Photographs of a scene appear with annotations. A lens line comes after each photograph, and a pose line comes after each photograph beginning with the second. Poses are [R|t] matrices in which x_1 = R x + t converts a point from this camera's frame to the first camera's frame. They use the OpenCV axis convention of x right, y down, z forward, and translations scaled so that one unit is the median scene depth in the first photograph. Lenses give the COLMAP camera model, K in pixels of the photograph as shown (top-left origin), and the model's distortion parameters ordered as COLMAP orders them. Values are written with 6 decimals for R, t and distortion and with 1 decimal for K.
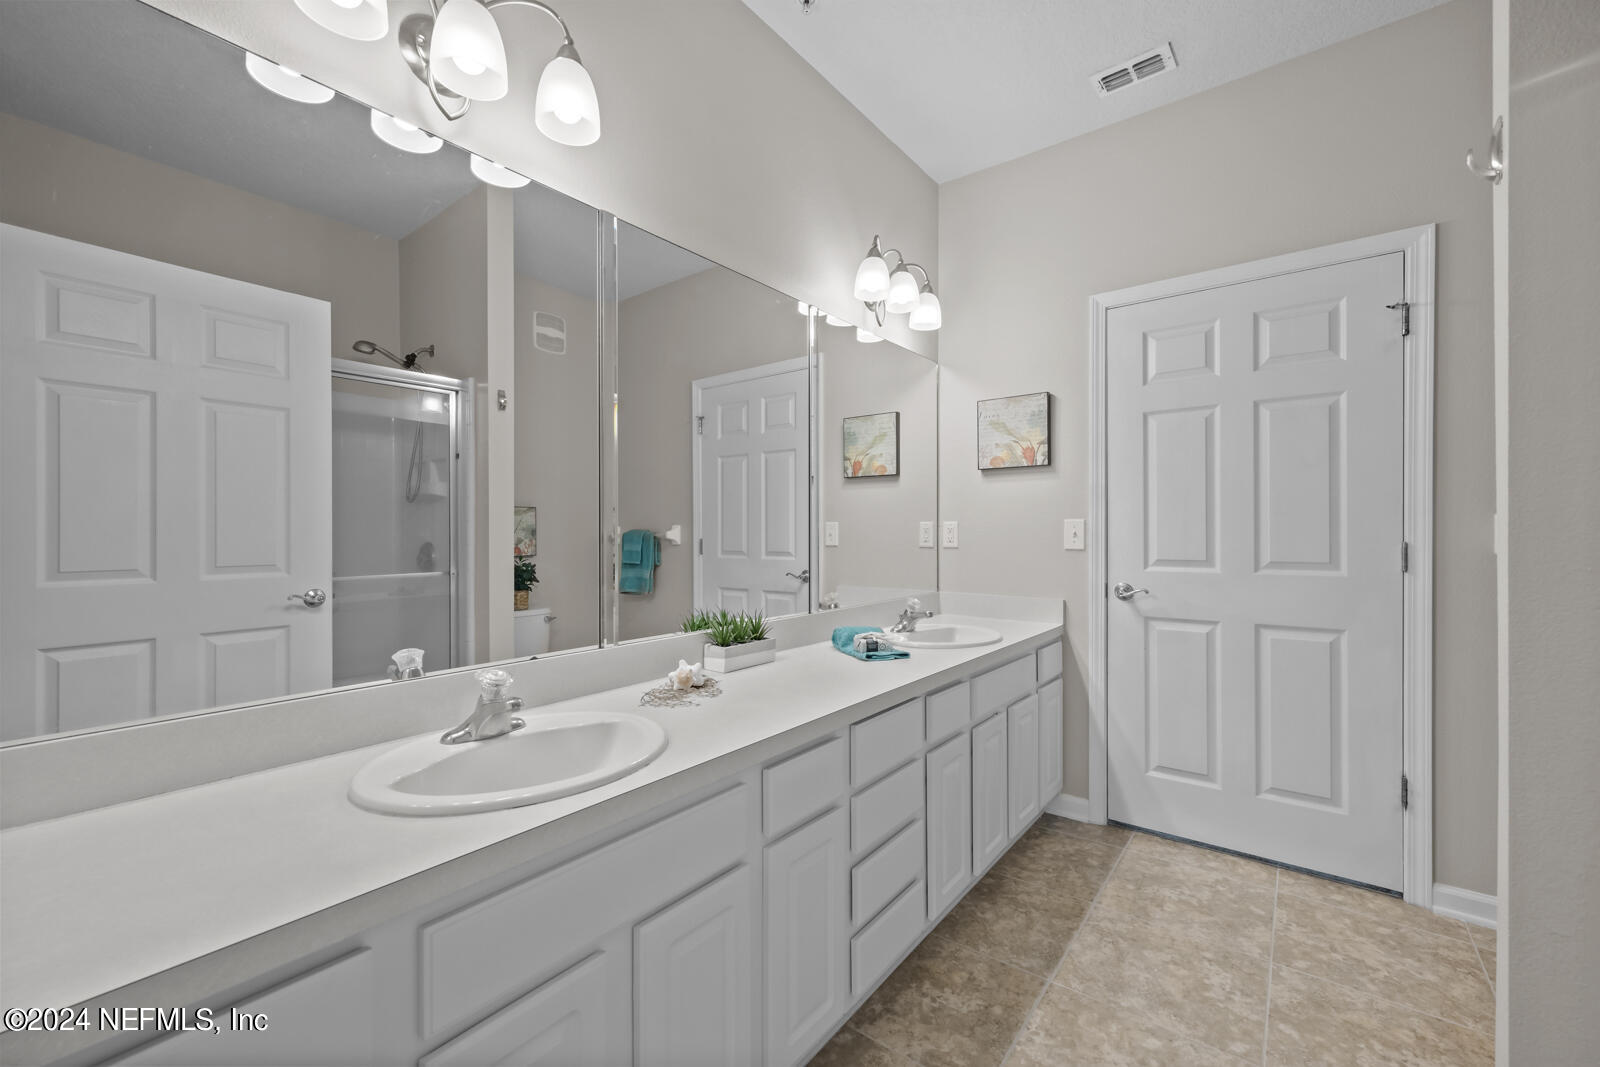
lens RADIAL K [[658.4, 0, 800.0], [0, 658.4, 533.5], [0, 0, 1]] dist [-0.015676, -0.000360]
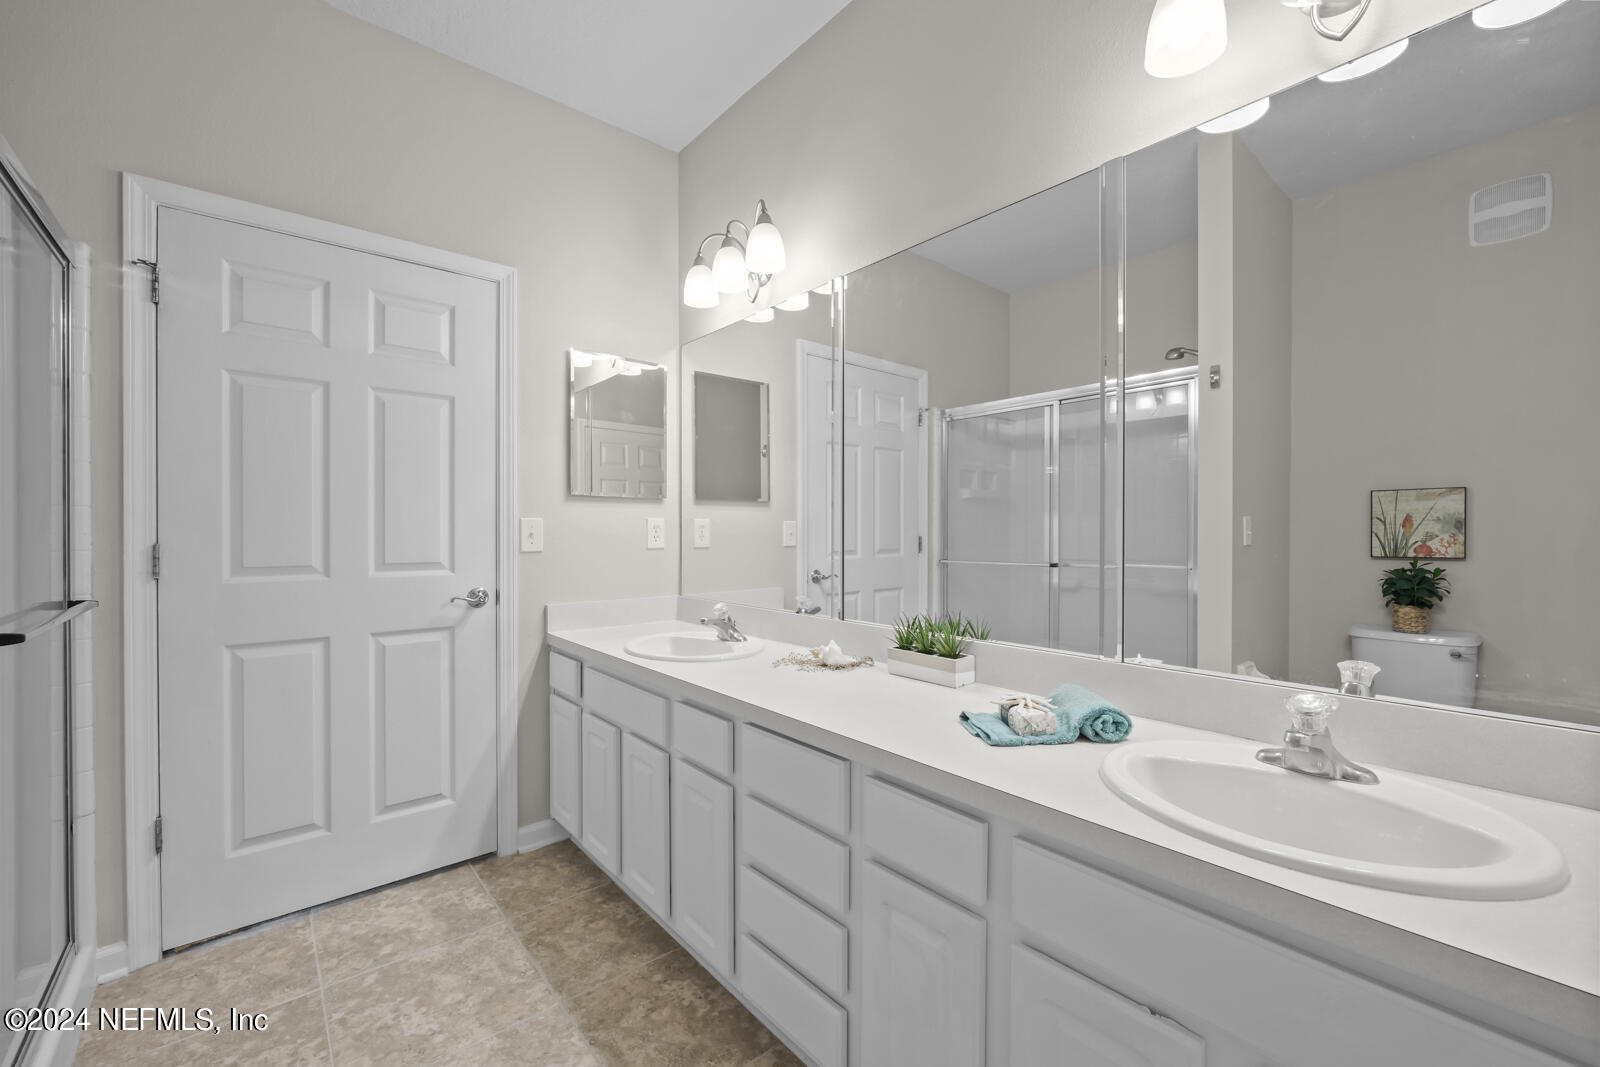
lens RADIAL K [[652.0, 0, 800.0], [0, 652.0, 533.5], [0, 0, 1]] dist [-0.012798, 0.000391]
pose [[-0.207308, 0.016940, -0.978129, 0.453812], [0.006777, 0.999851, 0.015880, -0.008470], [0.978252, -0.003337, -0.207392, 0.553039]]
